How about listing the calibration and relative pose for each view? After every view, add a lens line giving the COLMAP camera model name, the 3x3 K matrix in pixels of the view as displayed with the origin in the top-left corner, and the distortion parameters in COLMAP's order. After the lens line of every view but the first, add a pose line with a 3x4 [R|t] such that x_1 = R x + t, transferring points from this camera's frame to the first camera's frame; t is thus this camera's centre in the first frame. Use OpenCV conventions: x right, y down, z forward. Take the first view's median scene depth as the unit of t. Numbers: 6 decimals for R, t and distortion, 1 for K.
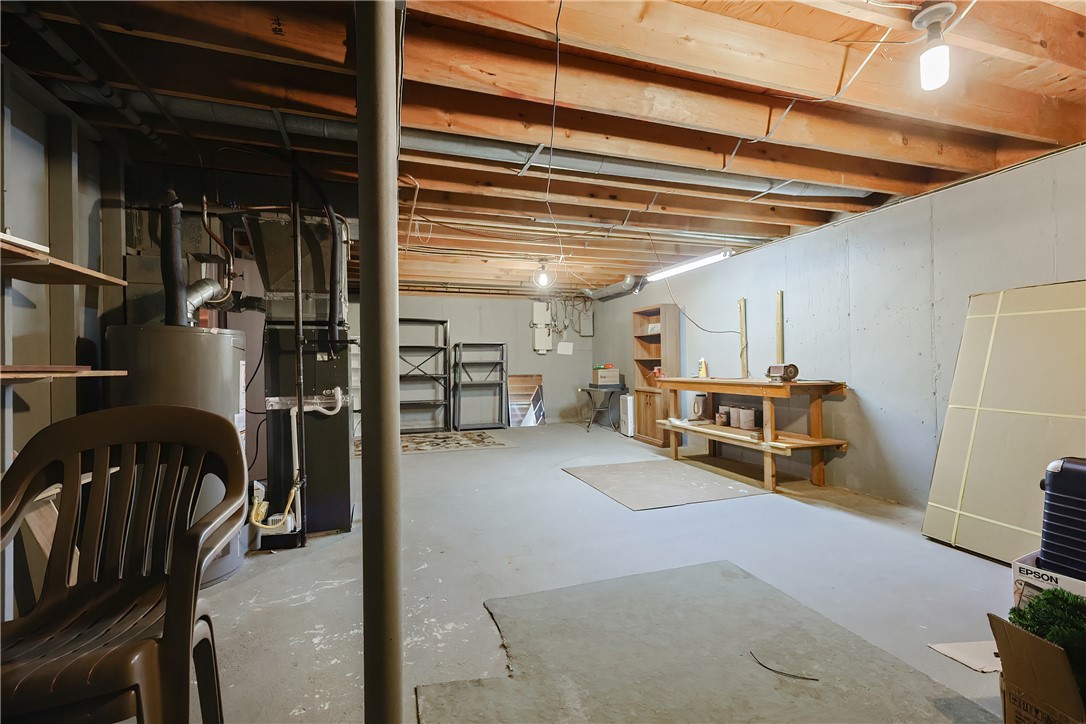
lens RADIAL K [[461.1, 0, 550.0], [0, 461.1, 360.0], [0, 0, 1]] dist [0.002206, 0.000119]
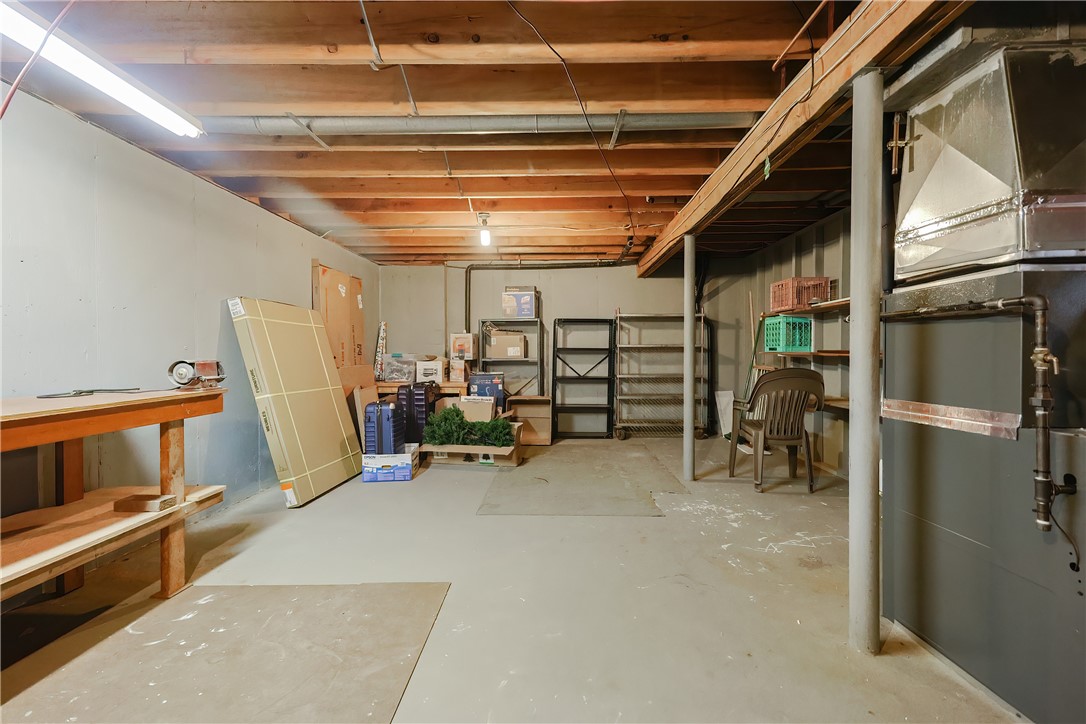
lens RADIAL K [[461.1, 0, 550.0], [0, 461.1, 360.0], [0, 0, 1]] dist [0.002206, 0.000119]
pose [[-0.942730, 0.010707, 0.333384, -0.249733], [0.014017, 0.999873, 0.007523, -0.006088], [-0.333261, 0.011765, -0.942761, 2.140077]]
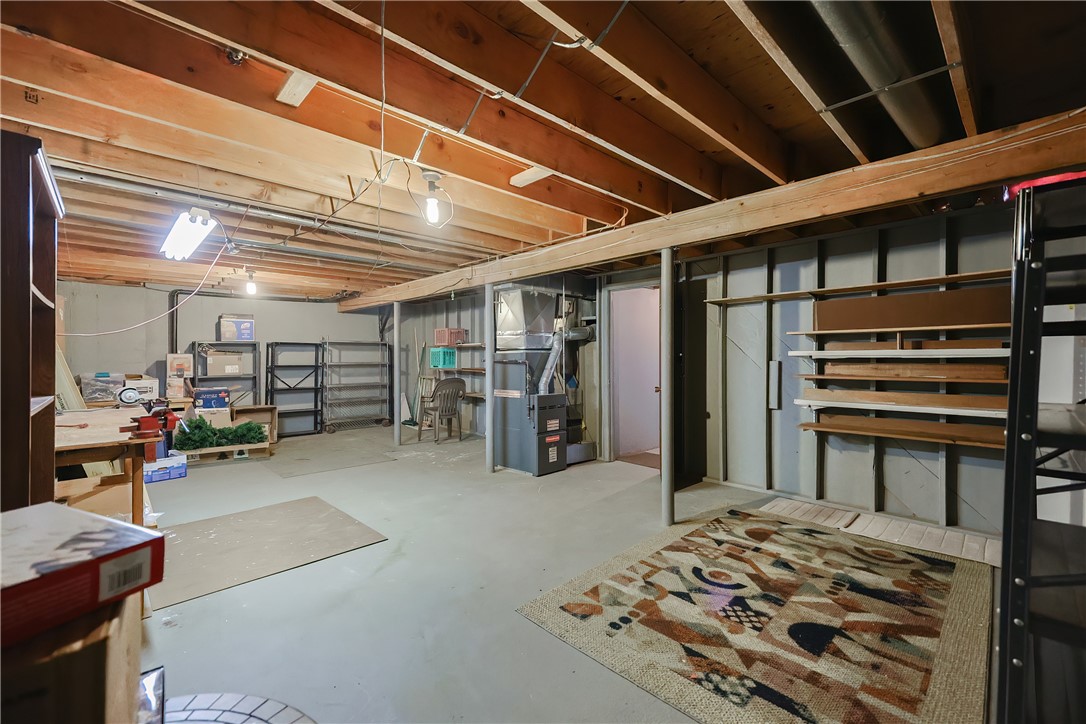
lens RADIAL K [[461.1, 0, 550.0], [0, 461.1, 360.0], [0, 0, 1]] dist [0.002206, 0.000119]
pose [[-0.904145, 0.018448, -0.426828, 0.183162], [0.016707, 0.999830, 0.007825, -0.082210], [0.426899, -0.000055, -0.904299, 3.348590]]
